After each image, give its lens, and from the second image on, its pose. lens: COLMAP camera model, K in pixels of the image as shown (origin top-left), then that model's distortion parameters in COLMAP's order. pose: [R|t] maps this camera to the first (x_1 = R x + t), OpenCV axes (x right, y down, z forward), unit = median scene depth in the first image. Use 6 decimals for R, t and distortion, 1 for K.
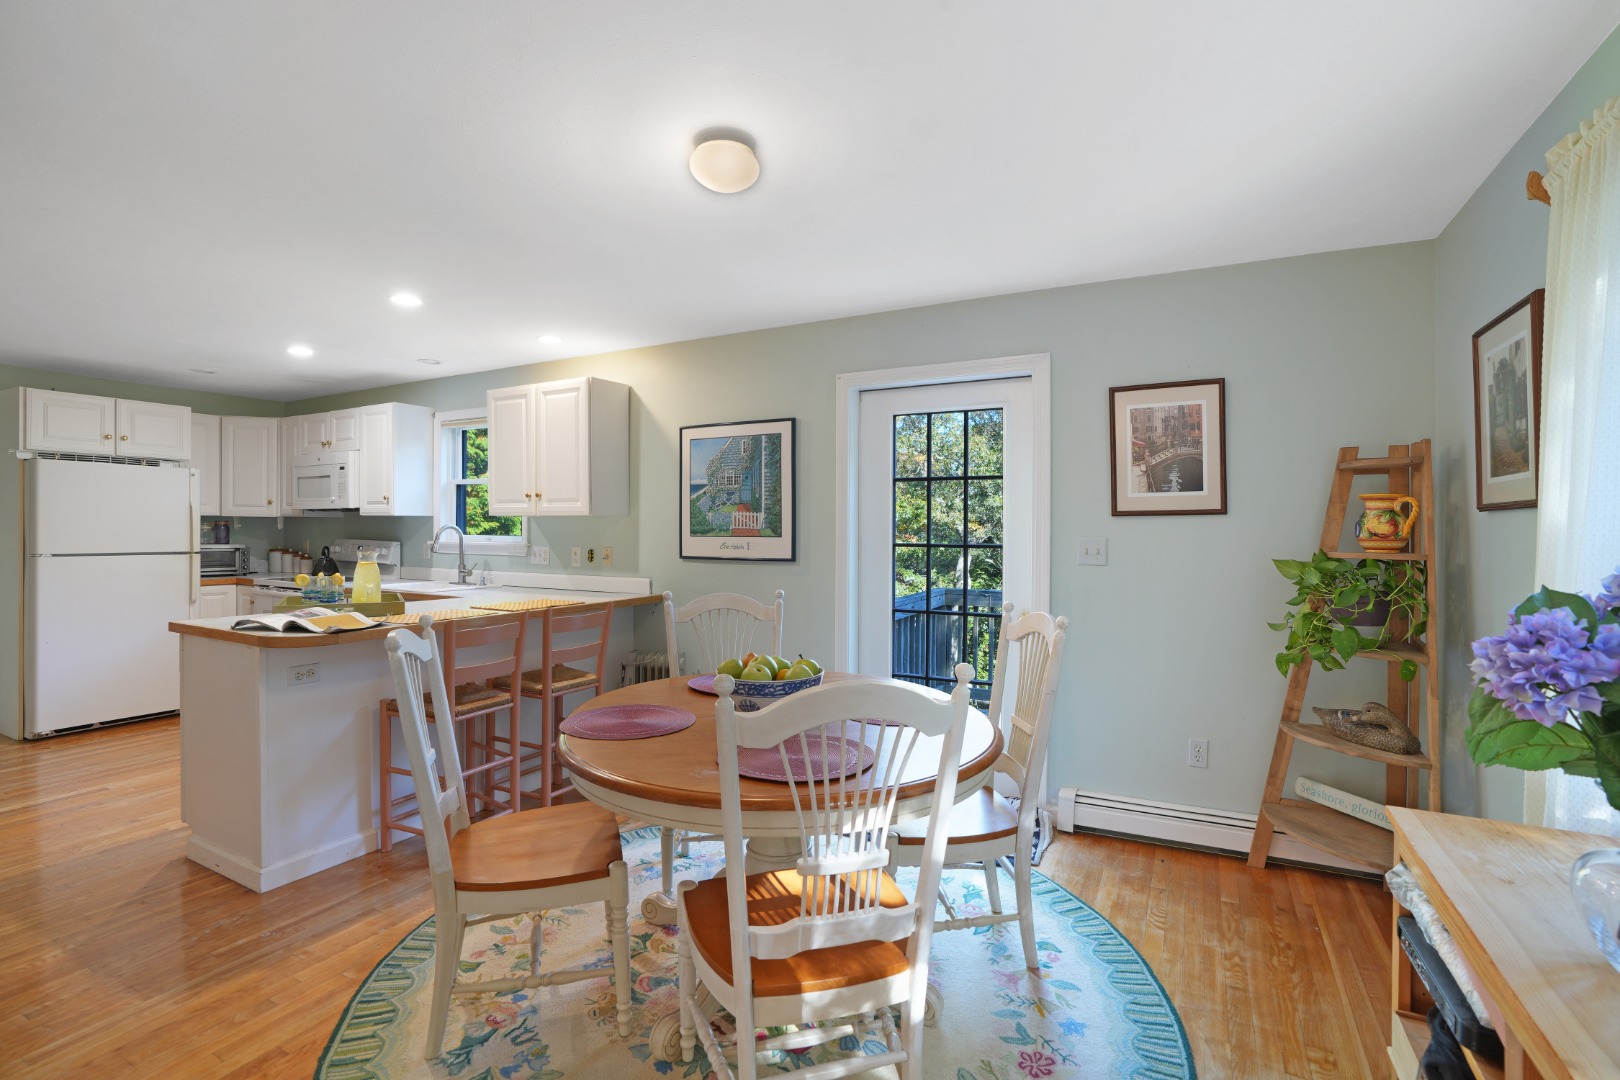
lens RADIAL K [[736.0, 0, 814.0], [0, 736.0, 531.6], [0, 0, 1]] dist [-0.069530, 0.023009]
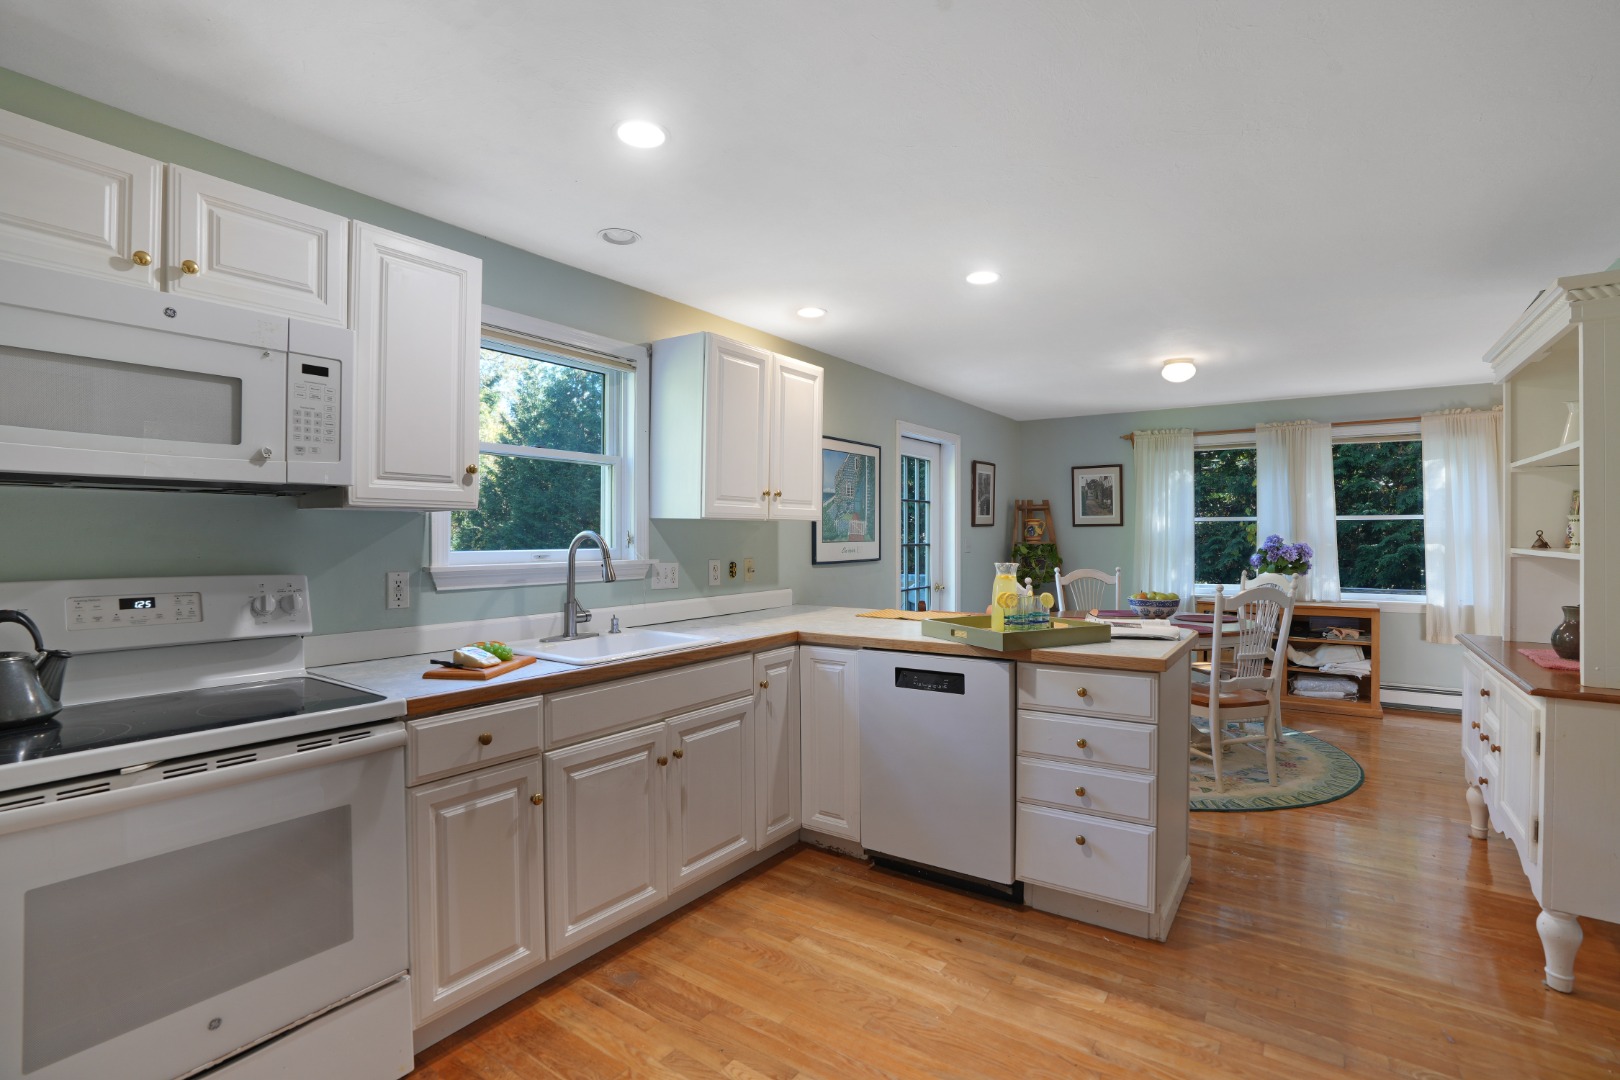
lens RADIAL K [[765.9, 0, 802.0], [0, 765.9, 530.2], [0, 0, 1]] dist [-0.072171, 0.037006]
pose [[0.127685, -0.000060, 0.991815, -1.245543], [0.007074, 0.999975, -0.000850, -0.009975], [-0.991790, 0.007124, 0.127682, 0.899120]]
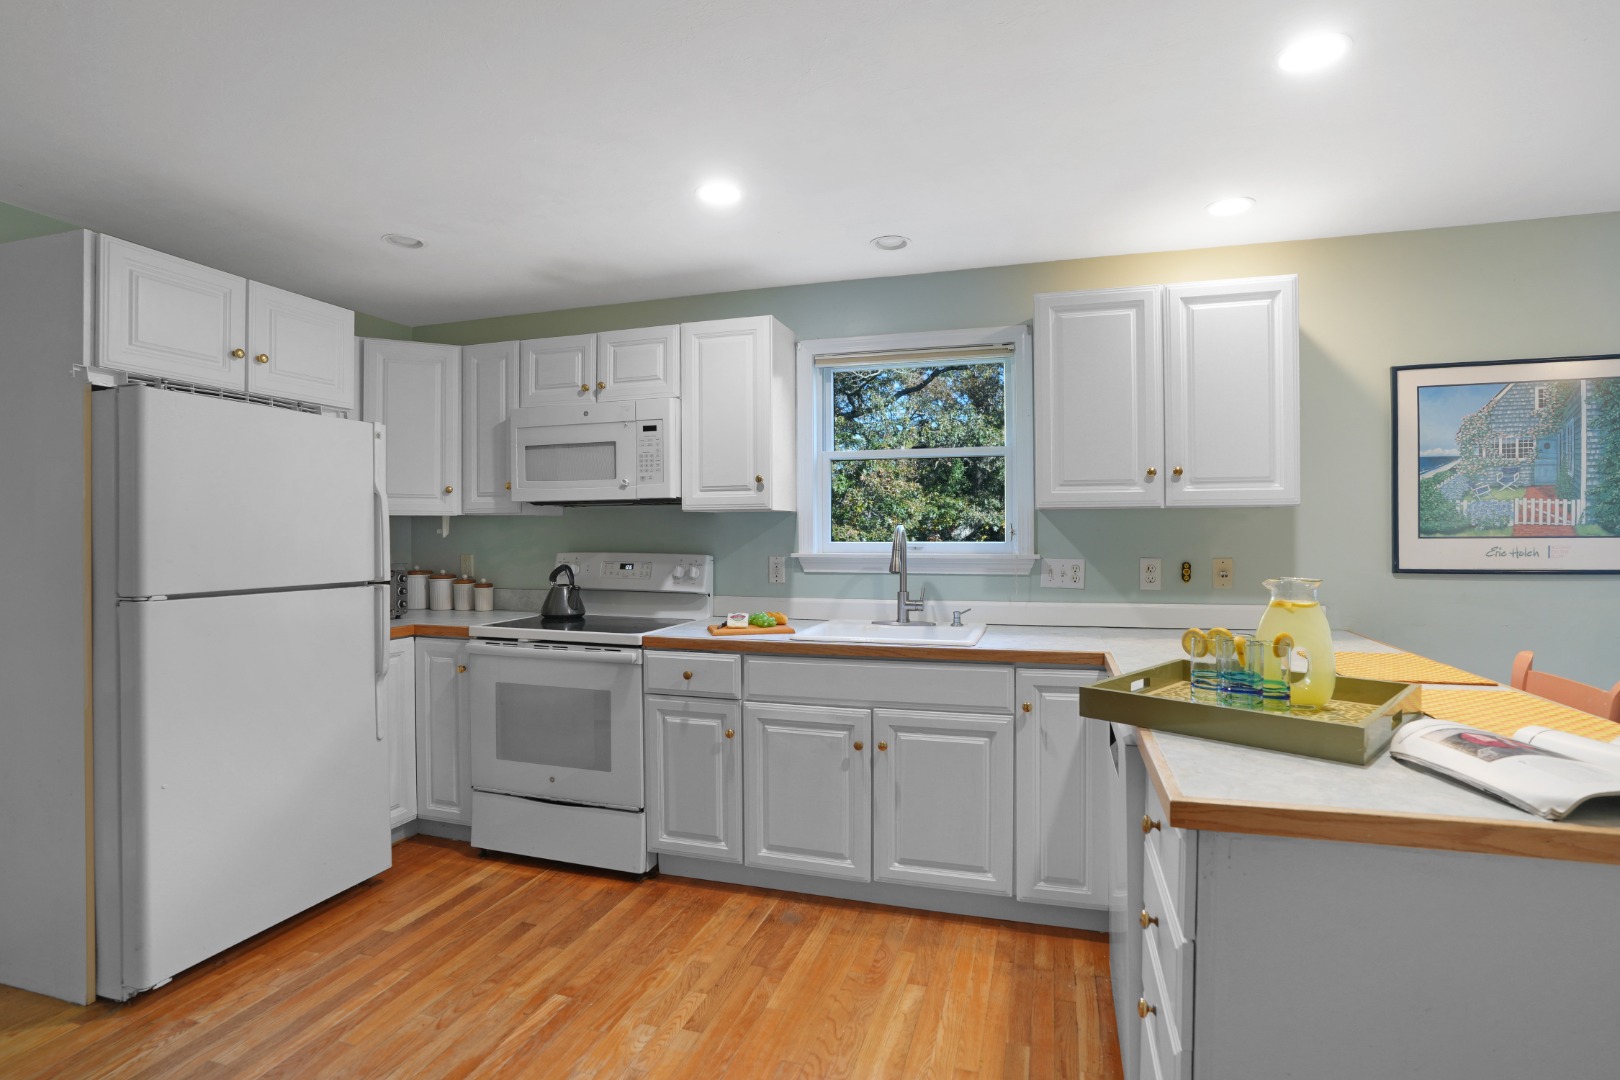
lens RADIAL K [[773.2, 0, 809.9], [0, 773.2, 531.9], [0, 0, 1]] dist [-0.072792, 0.029094]
pose [[0.982530, -0.010686, 0.185796, -0.814010], [0.011419, 0.999931, -0.002876, -0.003180], [-0.185753, 0.004948, 0.982584, 0.466847]]
